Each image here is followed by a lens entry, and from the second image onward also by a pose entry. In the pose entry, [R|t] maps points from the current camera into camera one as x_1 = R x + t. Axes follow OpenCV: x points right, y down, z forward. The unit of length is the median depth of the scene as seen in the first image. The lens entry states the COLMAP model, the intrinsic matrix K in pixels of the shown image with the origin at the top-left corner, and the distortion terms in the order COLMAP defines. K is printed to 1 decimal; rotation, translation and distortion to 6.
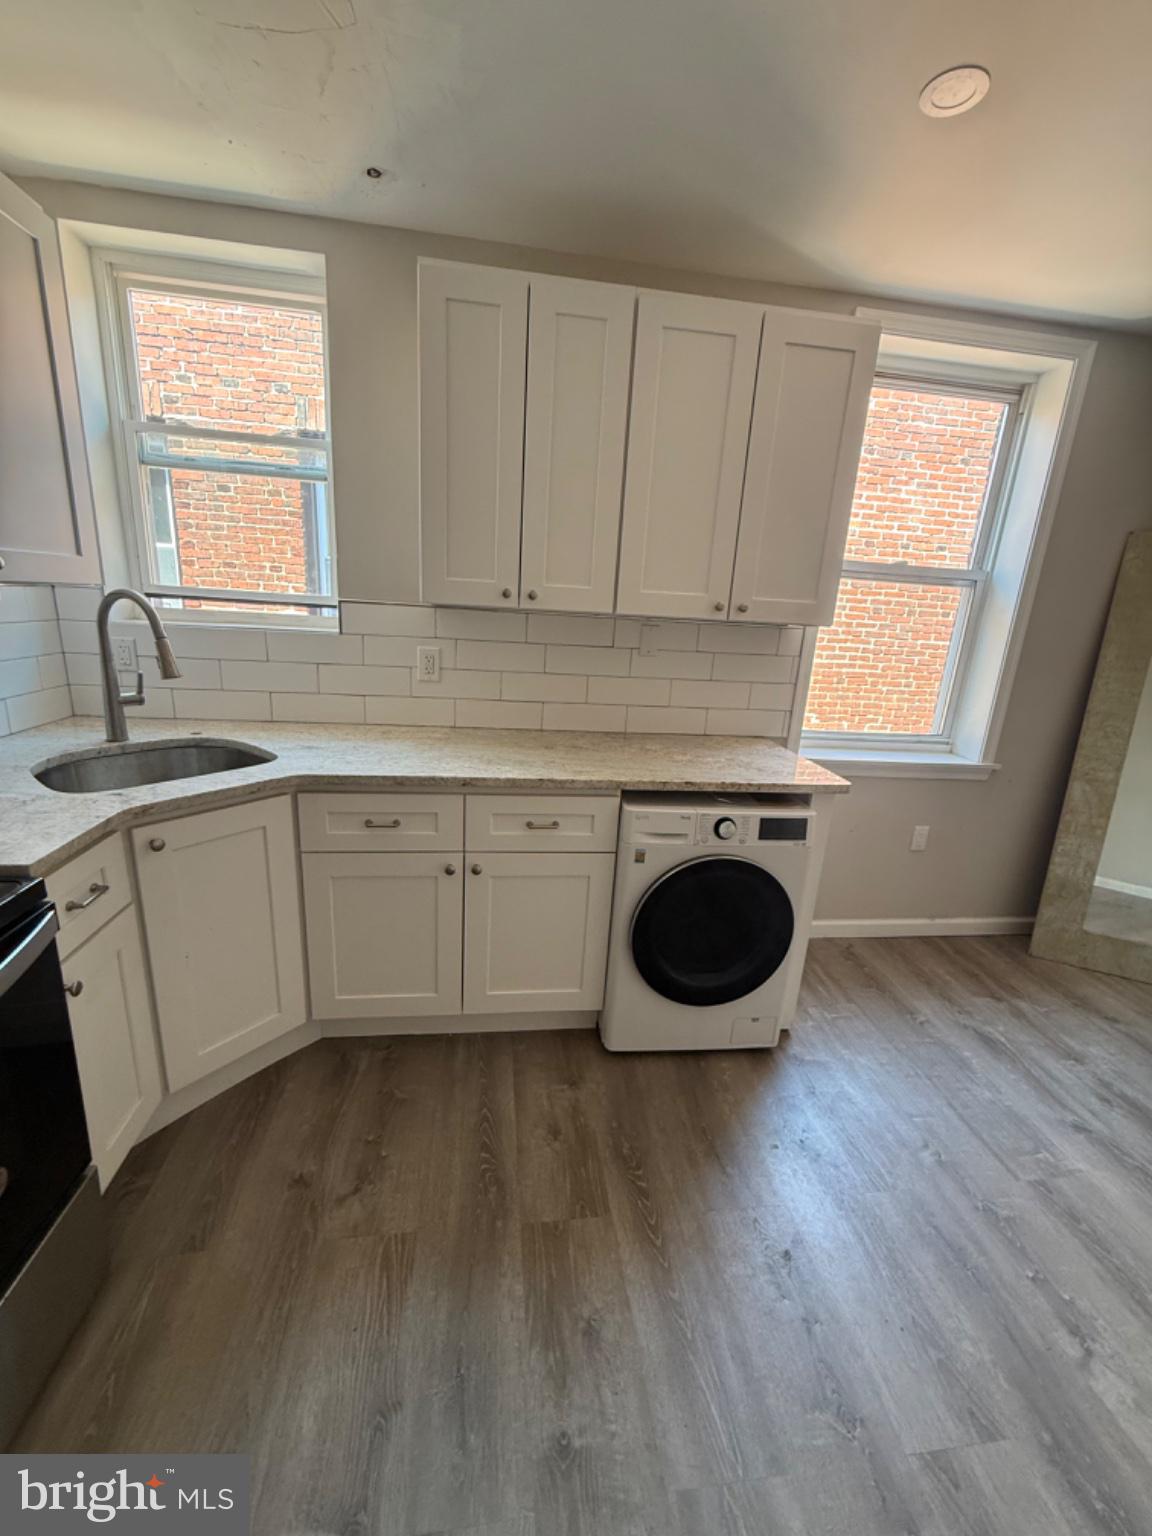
lens RADIAL K [[610.9, 0, 577.4], [0, 610.9, 764.2], [0, 0, 1]] dist [-0.000741, 0.000382]
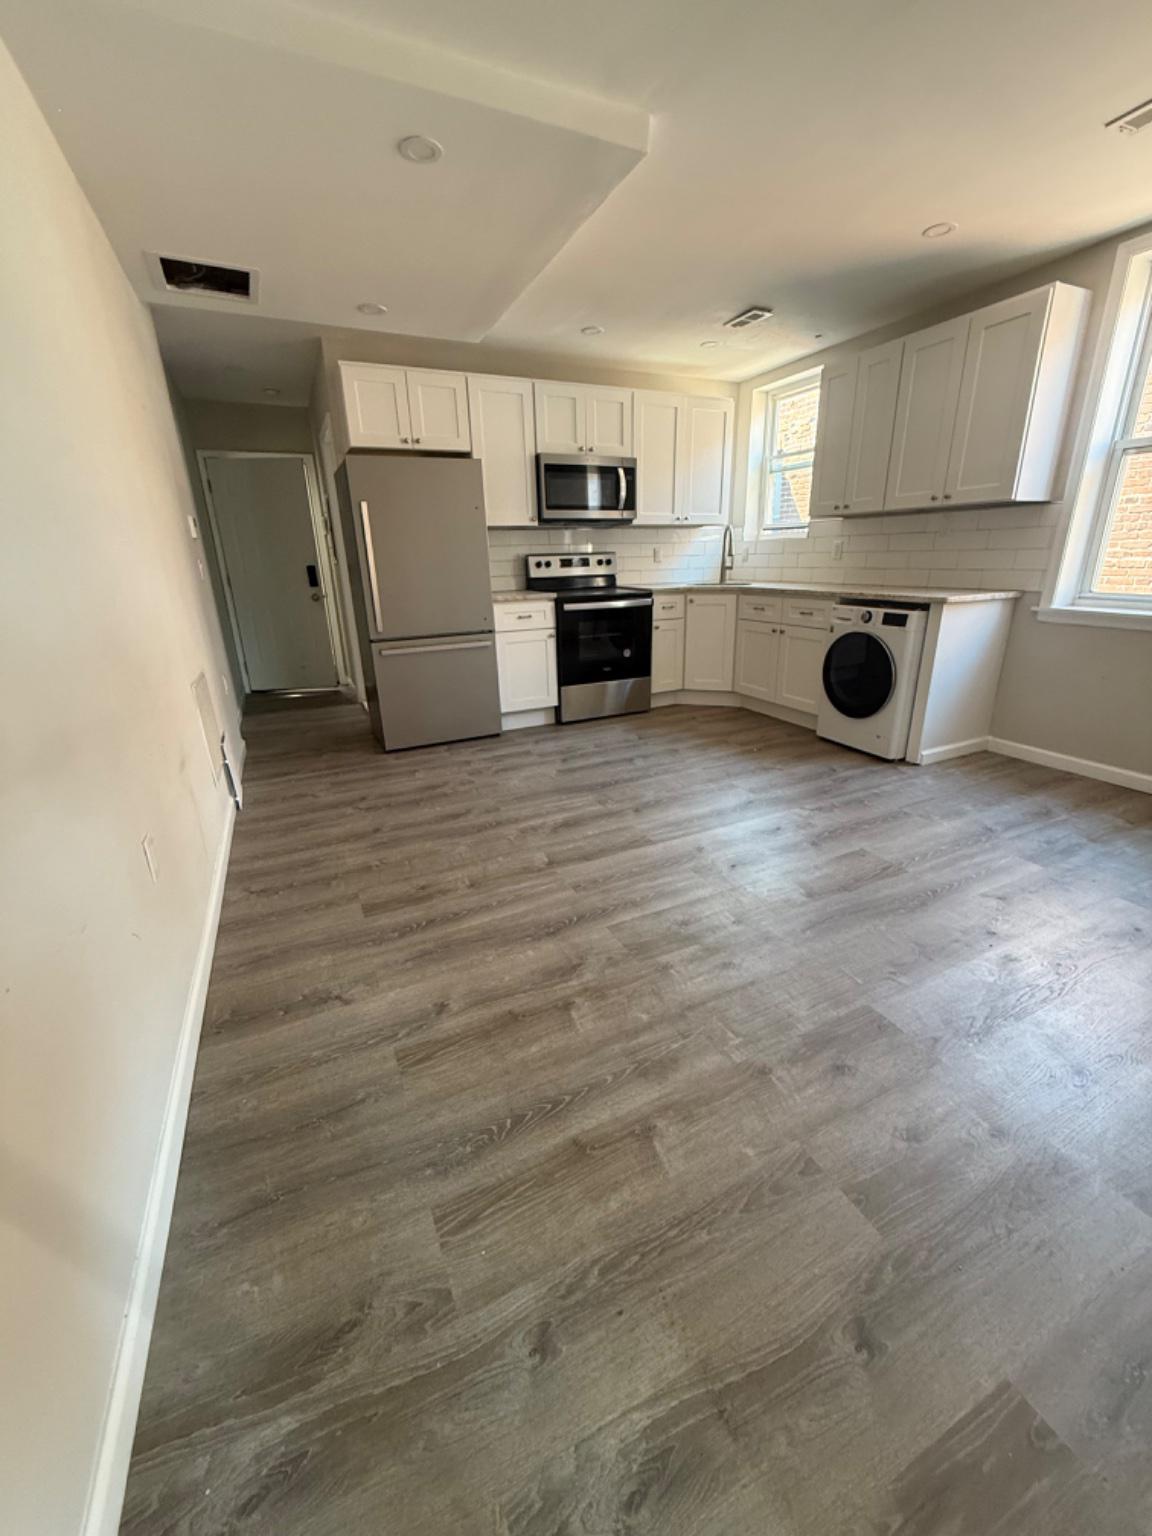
lens RADIAL K [[610.9, 0, 577.4], [0, 610.9, 764.2], [0, 0, 1]] dist [-0.000741, 0.000382]
pose [[0.297378, 0.245544, -0.922646, 1.869843], [-0.207377, 0.959905, 0.188620, 0.378453], [0.931966, 0.135244, 0.336374, -0.445432]]
